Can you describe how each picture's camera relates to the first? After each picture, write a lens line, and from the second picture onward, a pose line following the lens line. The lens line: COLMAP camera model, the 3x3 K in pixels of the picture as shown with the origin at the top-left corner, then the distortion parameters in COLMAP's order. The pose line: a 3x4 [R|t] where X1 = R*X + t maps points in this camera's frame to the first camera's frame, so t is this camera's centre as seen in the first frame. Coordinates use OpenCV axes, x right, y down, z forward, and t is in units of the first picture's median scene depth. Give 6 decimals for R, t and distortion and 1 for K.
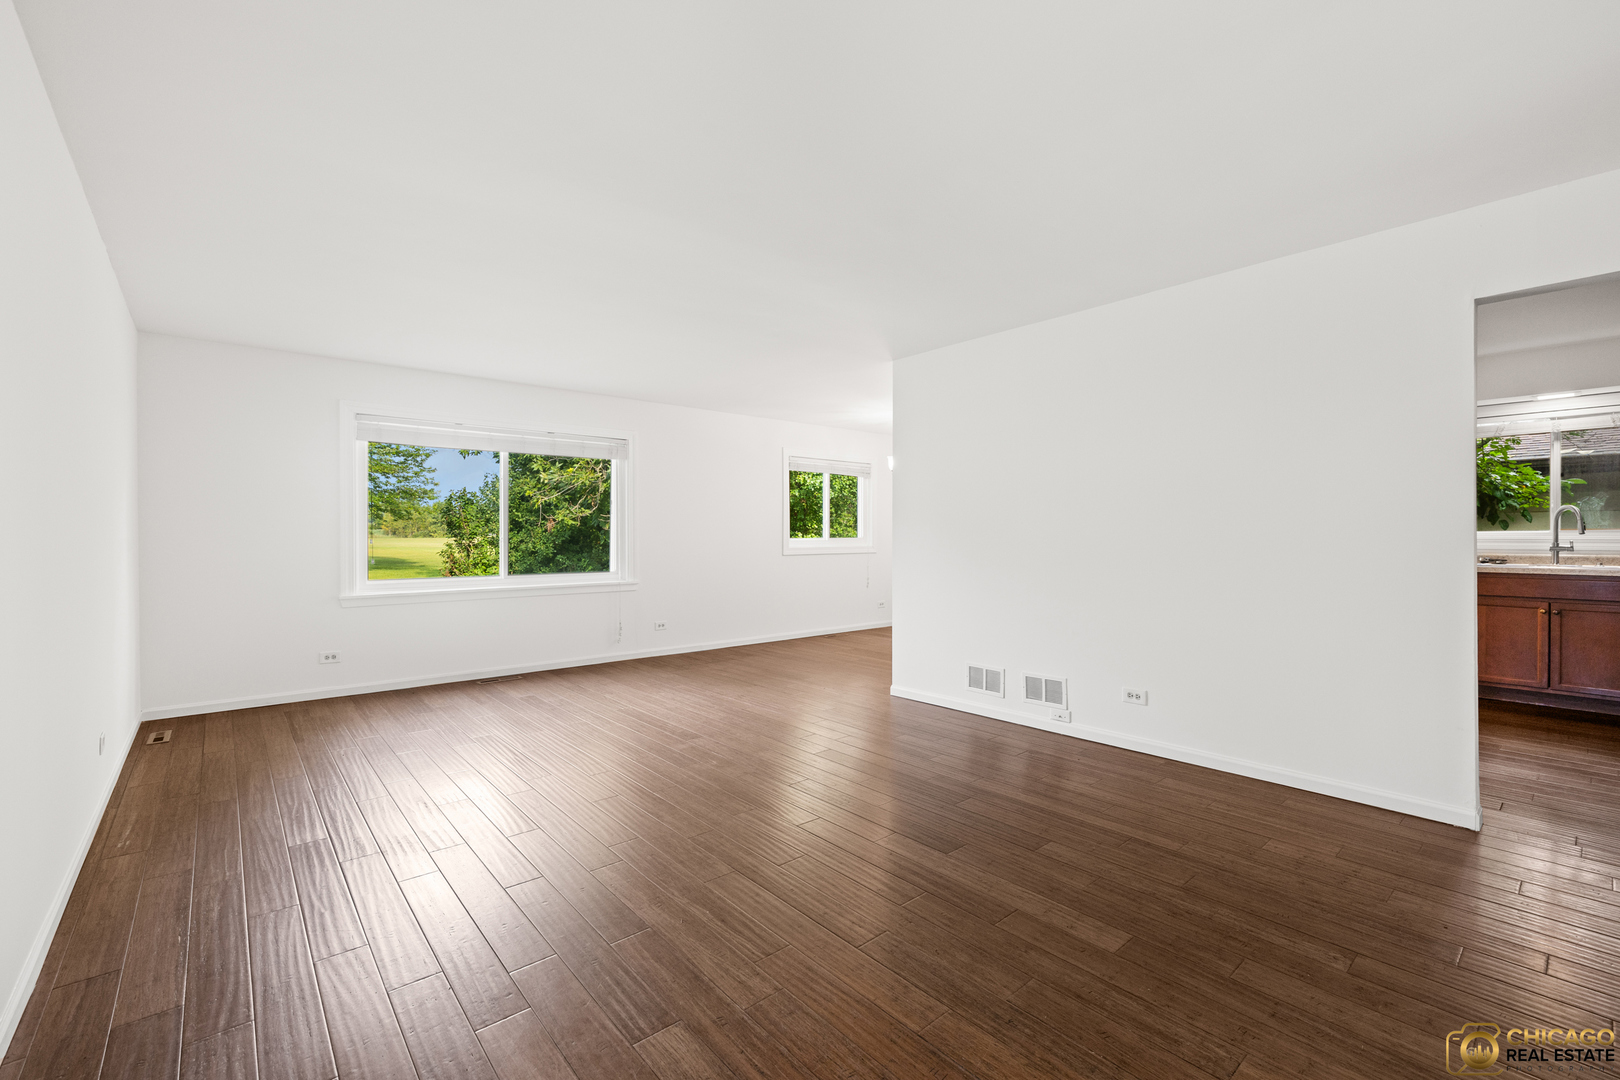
lens RADIAL K [[683.6, 0, 802.2], [0, 683.6, 537.2], [0, 0, 1]] dist [0.000761, 0.000005]
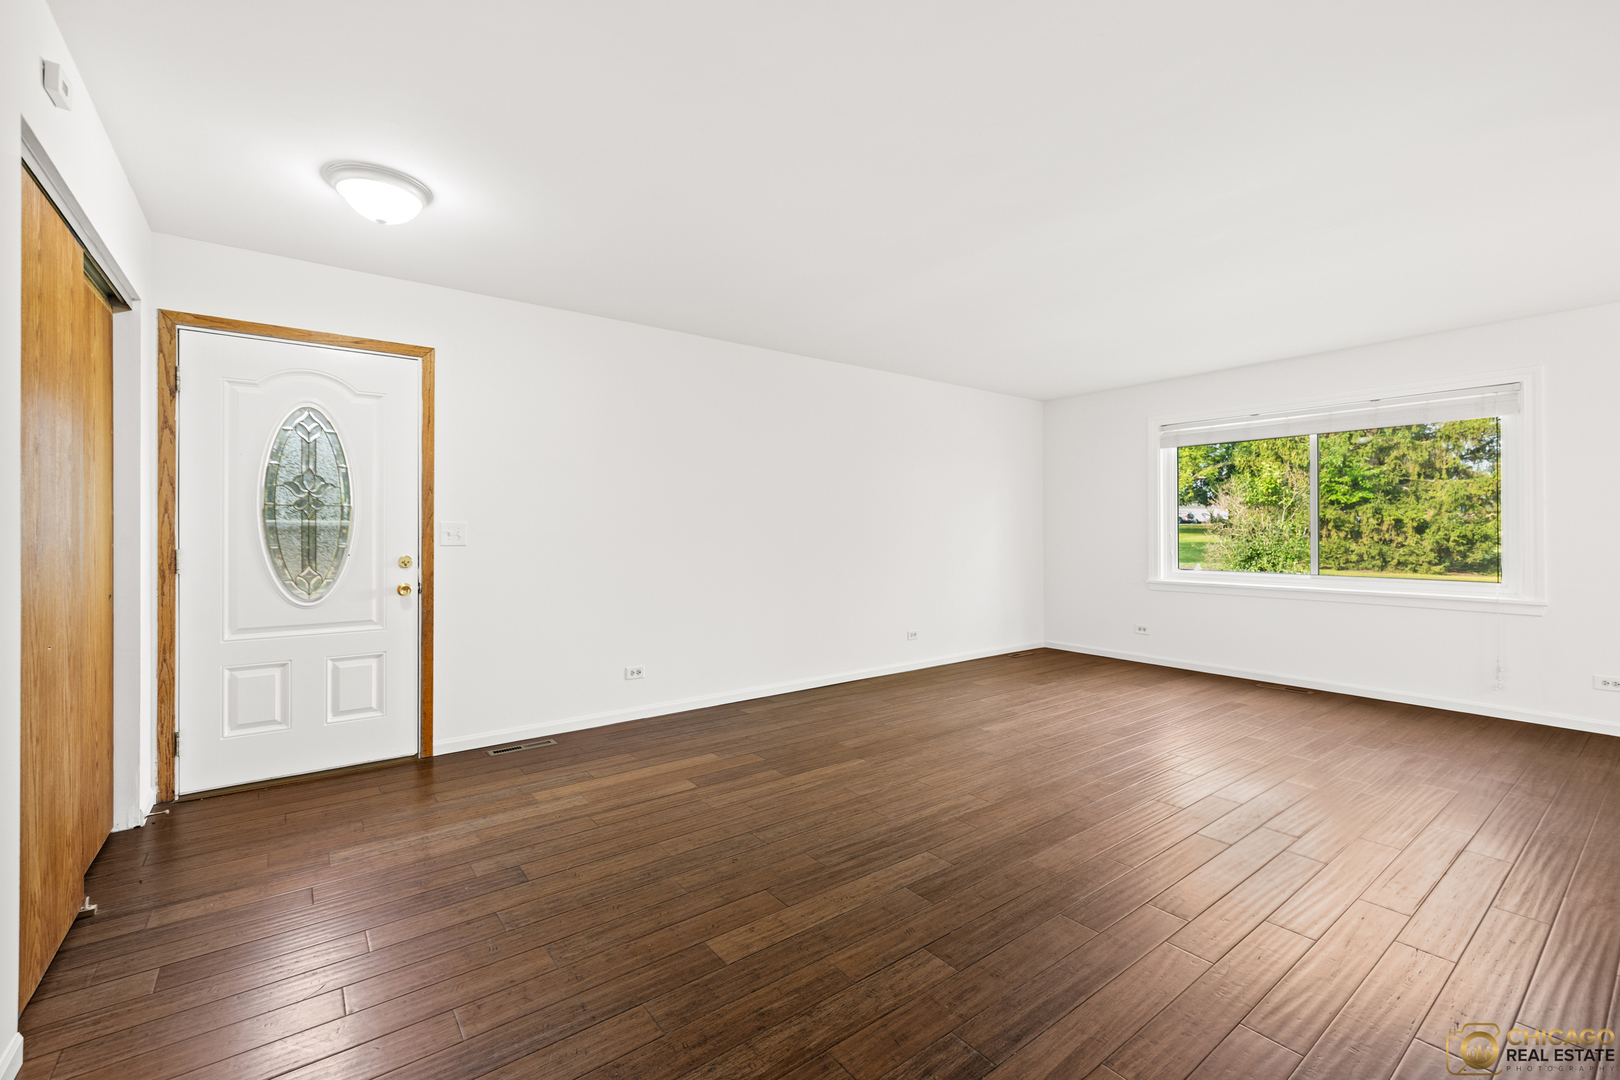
lens RADIAL K [[683.6, 0, 802.0], [0, 683.6, 532.3], [0, 0, 1]] dist [0.000761, 0.000005]
pose [[-0.057079, 0.007290, -0.998343, 0.637748], [-0.002561, 0.999969, 0.007449, -0.005094], [0.998366, 0.002982, -0.057059, 0.524888]]
